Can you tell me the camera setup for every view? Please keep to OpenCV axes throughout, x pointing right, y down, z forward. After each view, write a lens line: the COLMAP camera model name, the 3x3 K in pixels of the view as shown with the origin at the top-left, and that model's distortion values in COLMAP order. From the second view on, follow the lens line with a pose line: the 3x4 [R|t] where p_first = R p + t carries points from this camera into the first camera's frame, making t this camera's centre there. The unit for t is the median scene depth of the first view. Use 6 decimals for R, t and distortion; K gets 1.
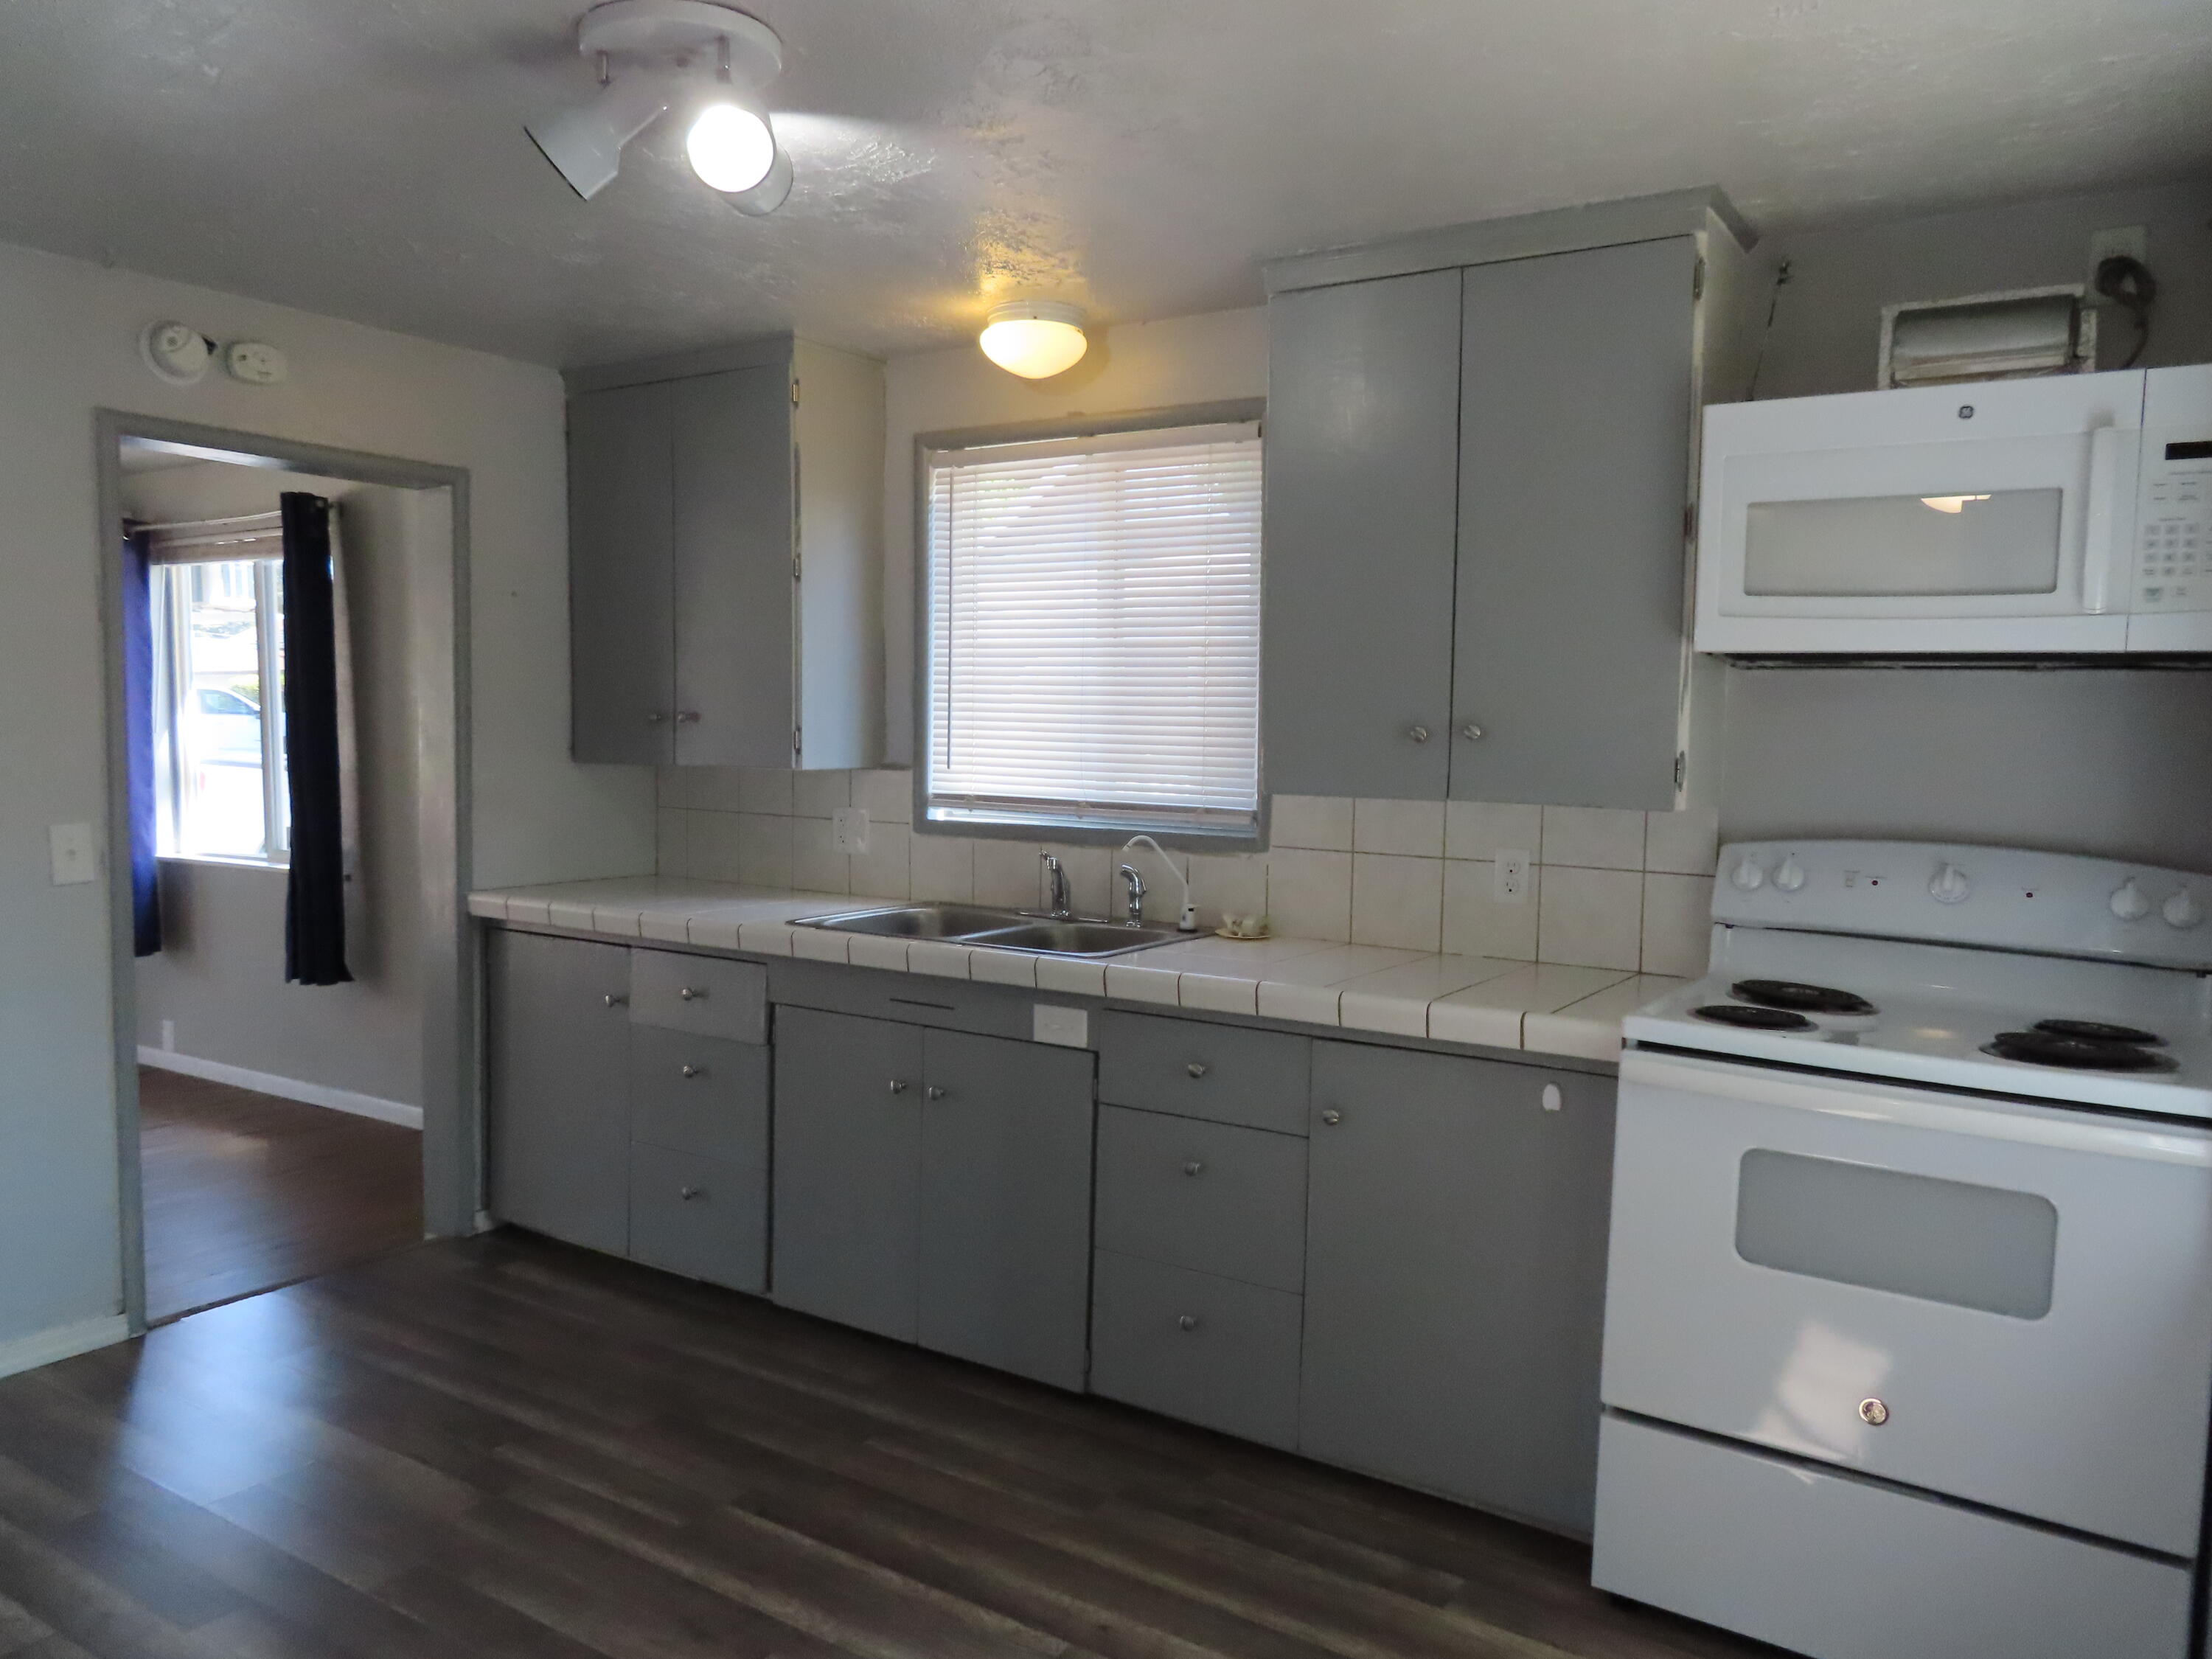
lens RADIAL K [[1630.5, 0, 1094.7], [0, 1630.5, 824.3], [0, 0, 1]] dist [0.003490, 0.009076]
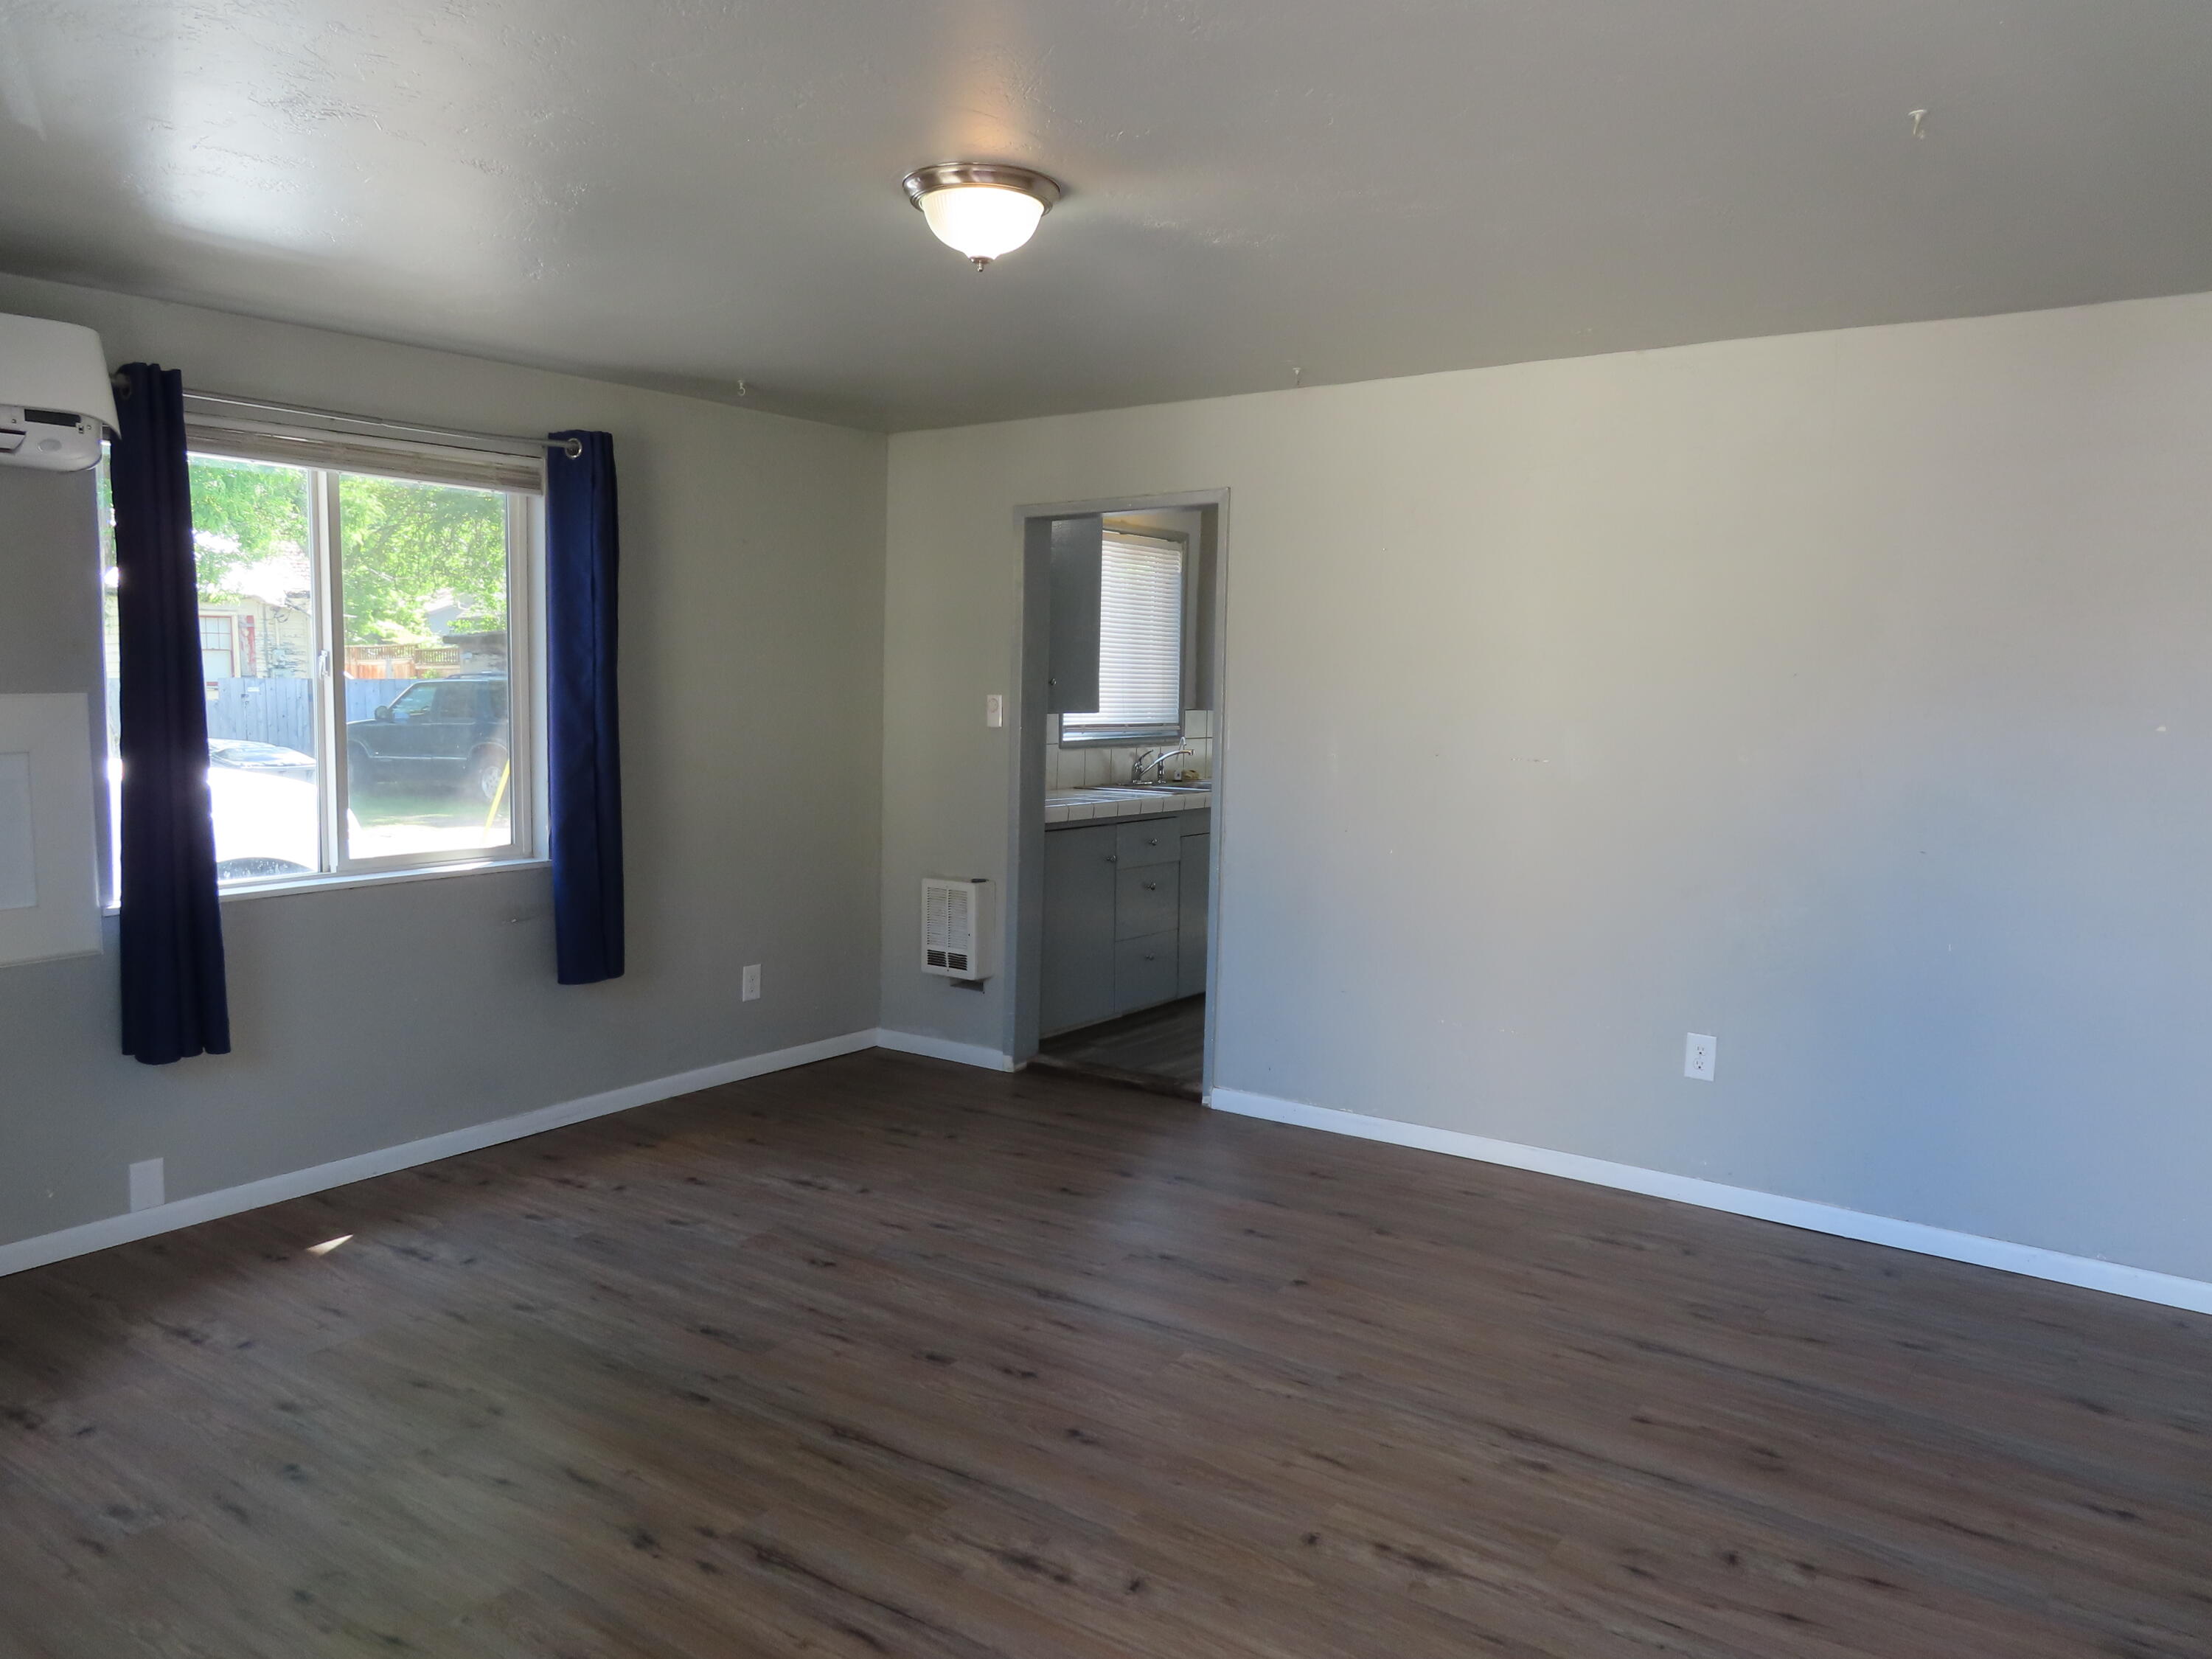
lens RADIAL K [[1630.5, 0, 1094.7], [0, 1630.5, 824.3], [0, 0, 1]] dist [0.003490, 0.009076]
pose [[0.058161, -0.133831, 0.989296, -1.726845], [0.012284, 0.990994, 0.133338, -0.137062], [-0.998232, 0.004398, 0.059282, 0.870764]]
